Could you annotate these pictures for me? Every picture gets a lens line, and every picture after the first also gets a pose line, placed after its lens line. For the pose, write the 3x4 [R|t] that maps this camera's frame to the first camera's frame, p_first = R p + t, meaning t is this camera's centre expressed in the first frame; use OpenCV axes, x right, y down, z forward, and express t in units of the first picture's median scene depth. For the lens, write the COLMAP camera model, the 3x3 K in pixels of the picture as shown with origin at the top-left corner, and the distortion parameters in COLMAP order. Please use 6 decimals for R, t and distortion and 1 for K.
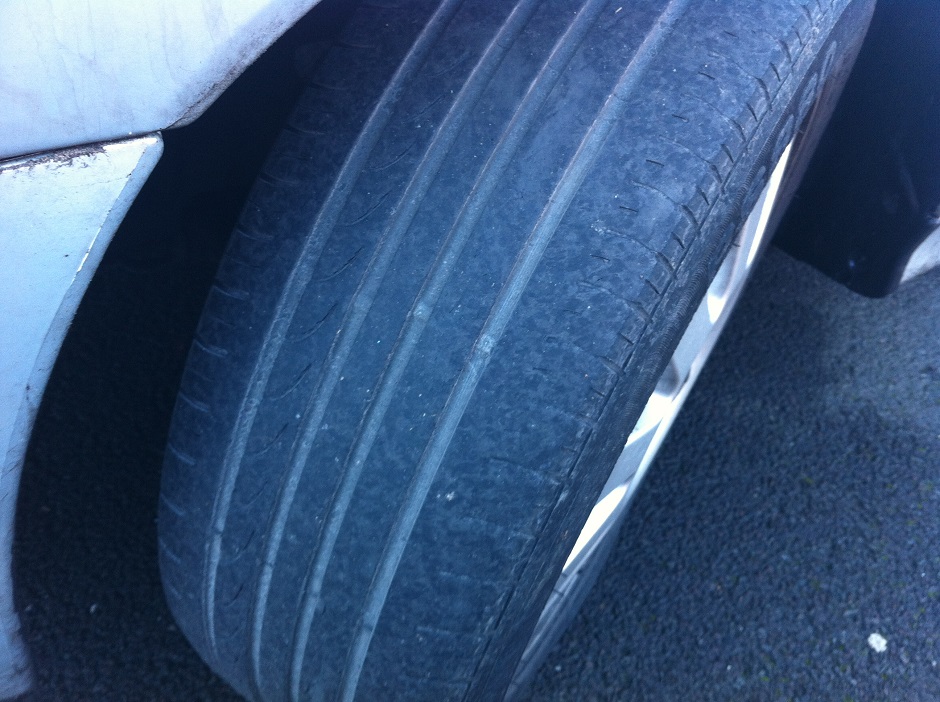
lens RADIAL K [[915.2, 0, 470.1], [0, 915.2, 333.8], [0, 0, 1]] dist [0.100052, -0.426834]
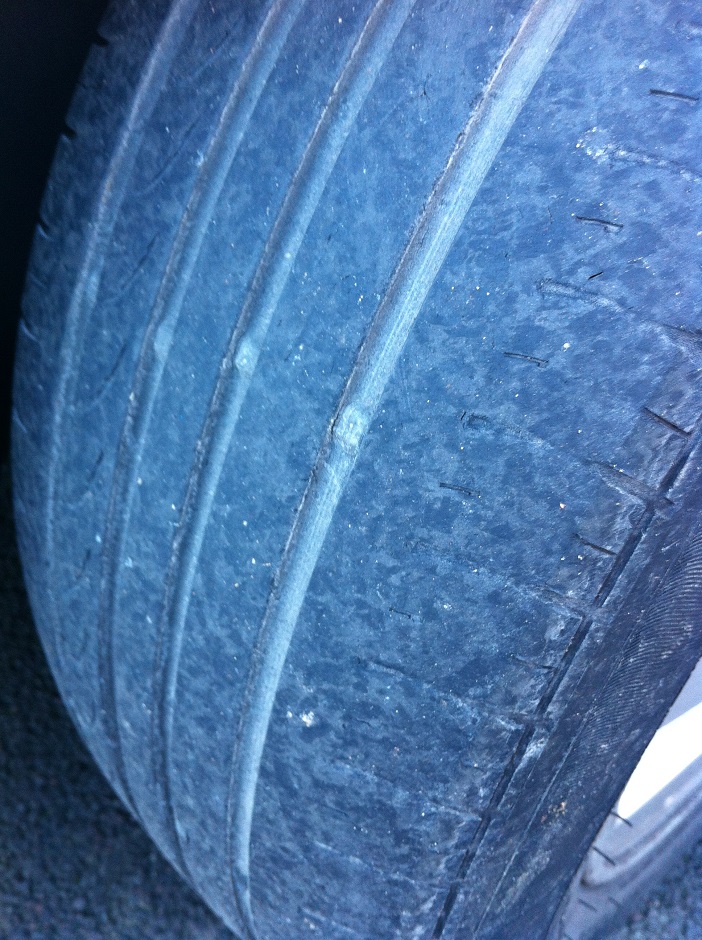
lens RADIAL K [[915.2, 0, 351.0], [0, 915.2, 470.0], [0, 0, 1]] dist [0.100052, -0.426834]
pose [[0.916917, 0.038881, -0.397179, 0.204078], [0.004824, 0.994090, 0.108451, -0.018111], [0.399048, -0.101357, 0.911311, 0.564178]]
